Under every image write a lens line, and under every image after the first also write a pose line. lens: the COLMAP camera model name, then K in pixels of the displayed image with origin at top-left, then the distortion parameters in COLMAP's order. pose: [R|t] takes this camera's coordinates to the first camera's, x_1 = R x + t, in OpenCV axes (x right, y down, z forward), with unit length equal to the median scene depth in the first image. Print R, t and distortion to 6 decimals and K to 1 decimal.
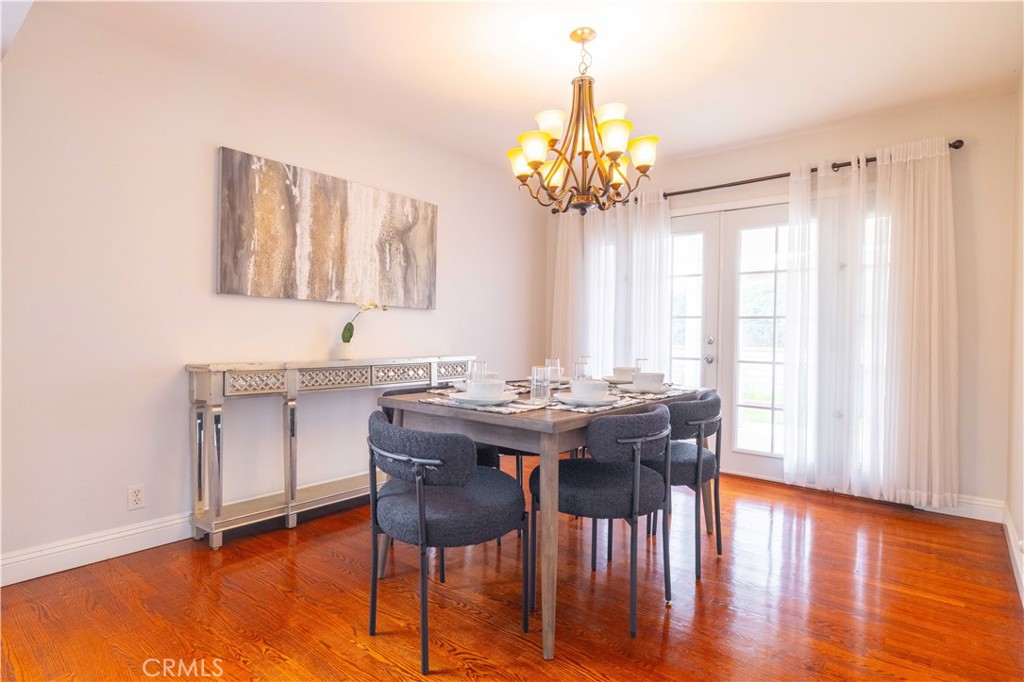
lens RADIAL K [[538.5, 0, 507.0], [0, 538.5, 341.5], [0, 0, 1]] dist [0.003614, -0.000355]
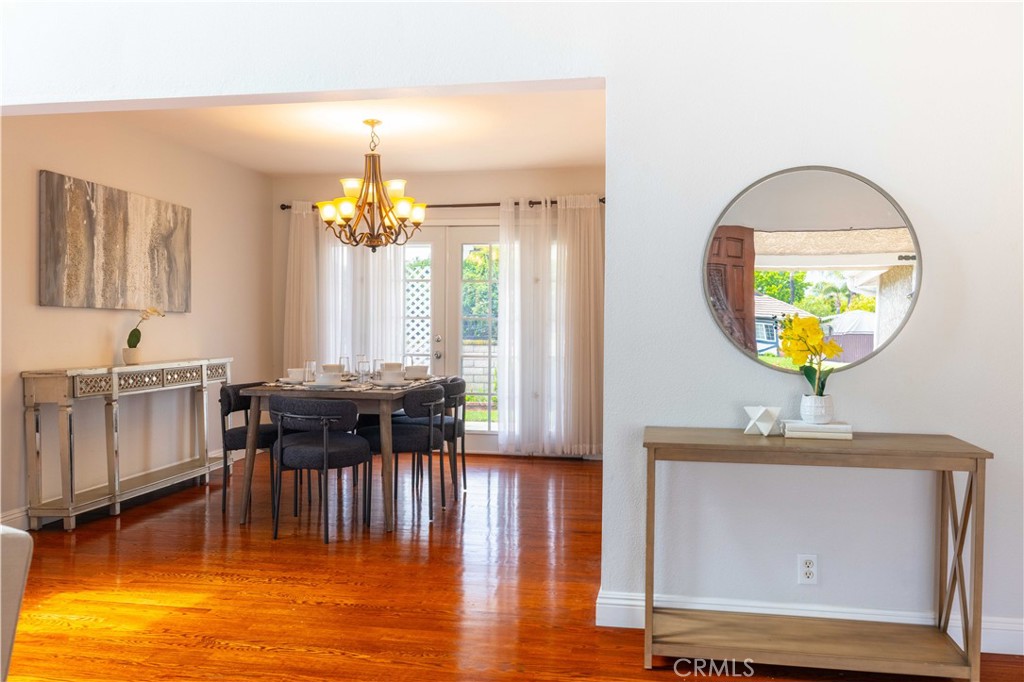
lens RADIAL K [[852.2, 0, 513.7], [0, 852.2, 340.9], [0, 0, 1]] dist [-0.006986, 0.009904]
pose [[0.868308, -0.017369, 0.495721, -0.467184], [0.012558, 0.999836, 0.013036, -0.023586], [-0.495867, -0.005095, 0.868384, -0.791089]]
